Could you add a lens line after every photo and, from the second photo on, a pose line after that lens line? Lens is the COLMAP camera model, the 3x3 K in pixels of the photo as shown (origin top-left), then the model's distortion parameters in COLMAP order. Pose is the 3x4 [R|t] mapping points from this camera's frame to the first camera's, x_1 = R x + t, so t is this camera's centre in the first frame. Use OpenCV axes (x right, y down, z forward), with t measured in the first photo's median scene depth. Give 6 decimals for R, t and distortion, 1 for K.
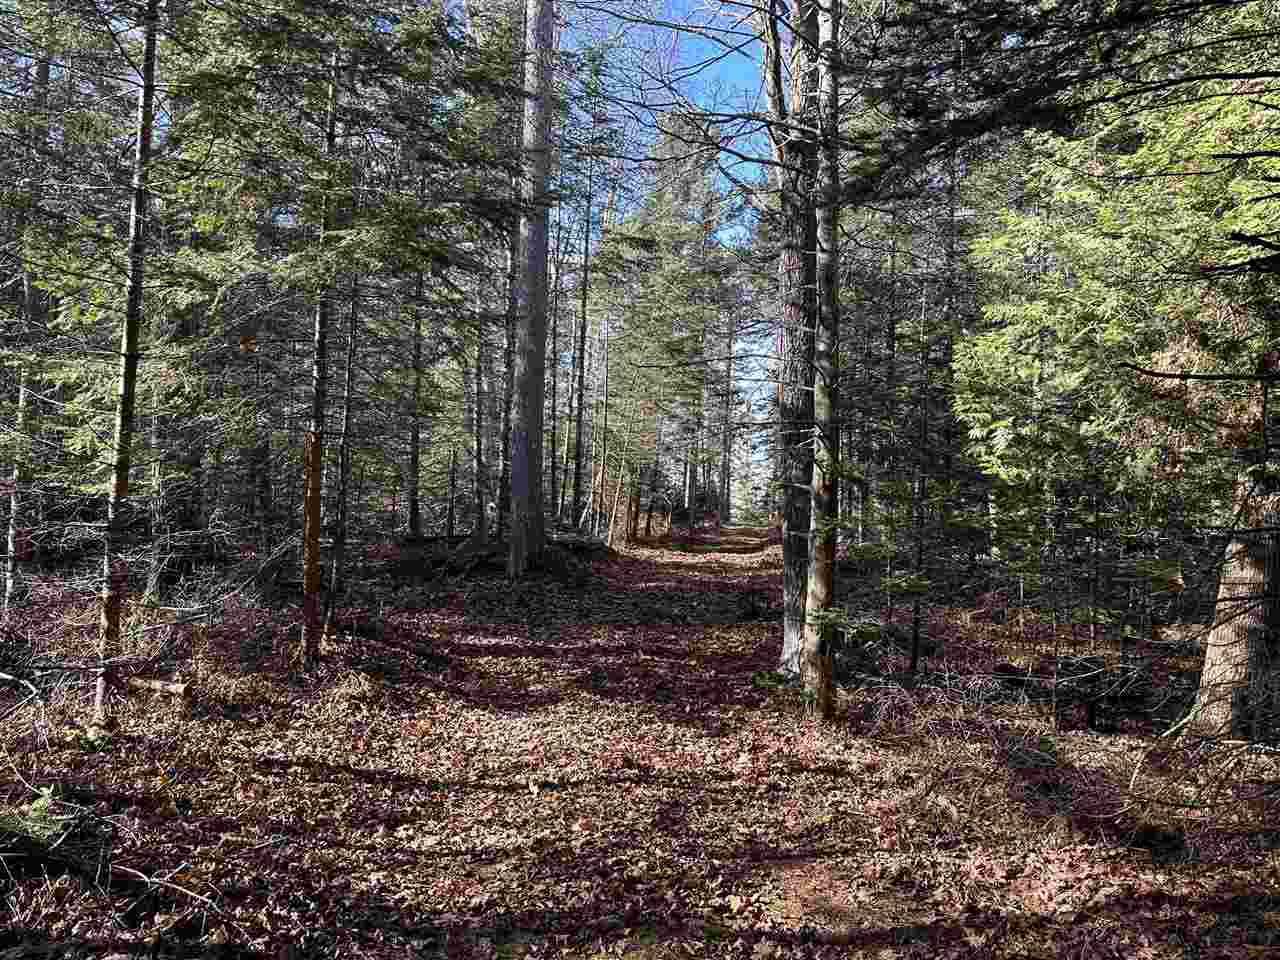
lens RADIAL K [[892.0, 0, 640.1], [0, 892.0, 481.9], [0, 0, 1]] dist [0.096789, -0.004393]
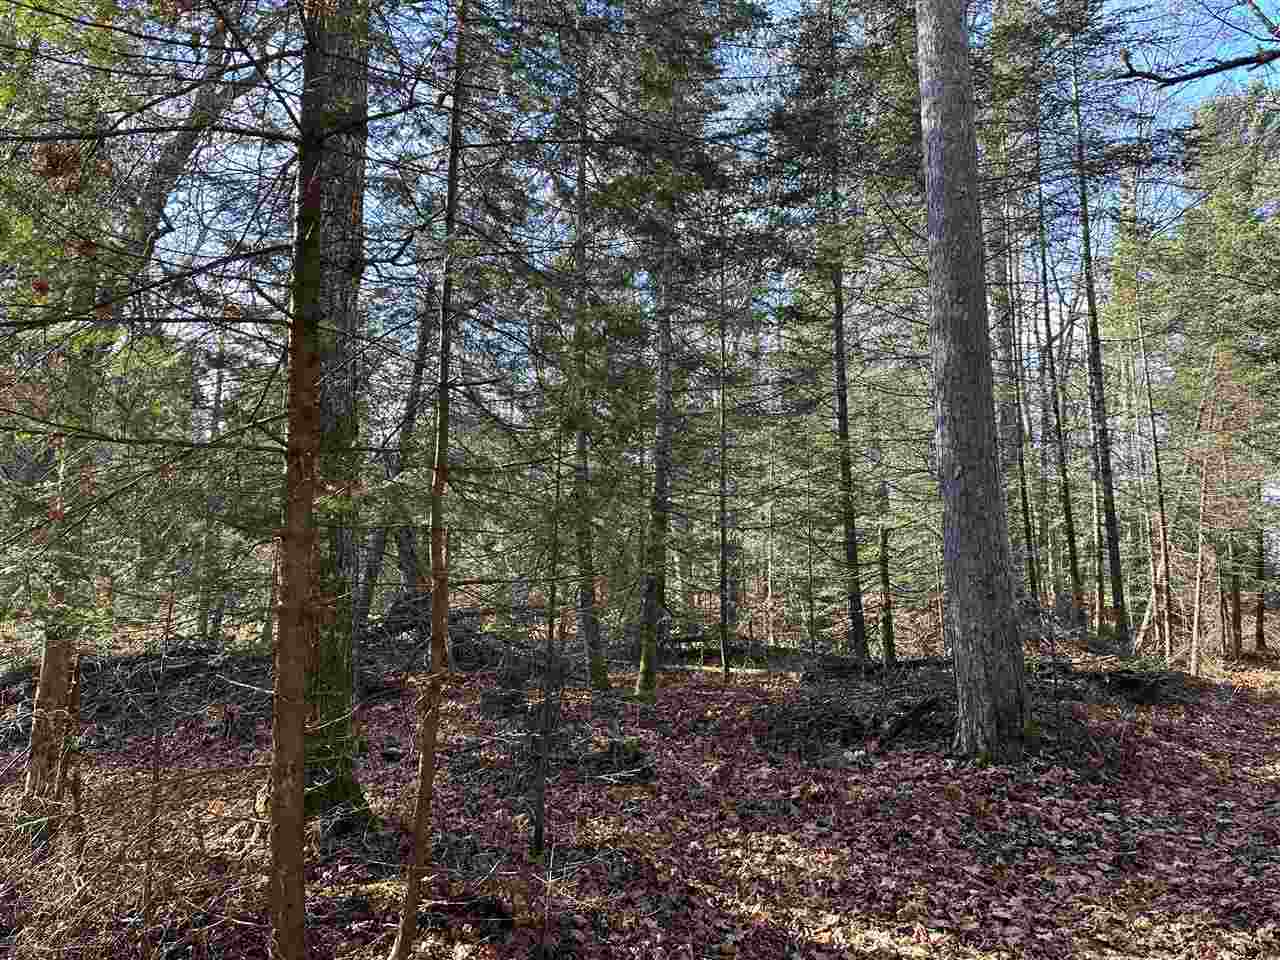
lens RADIAL K [[892.0, 0, 644.0], [0, 892.0, 479.5], [0, 0, 1]] dist [0.096789, -0.004393]
pose [[0.842857, -0.098972, -0.528958, -0.000646], [0.038691, 0.991543, -0.123874, 0.002547], [0.536745, 0.083942, 0.839558, 0.232116]]
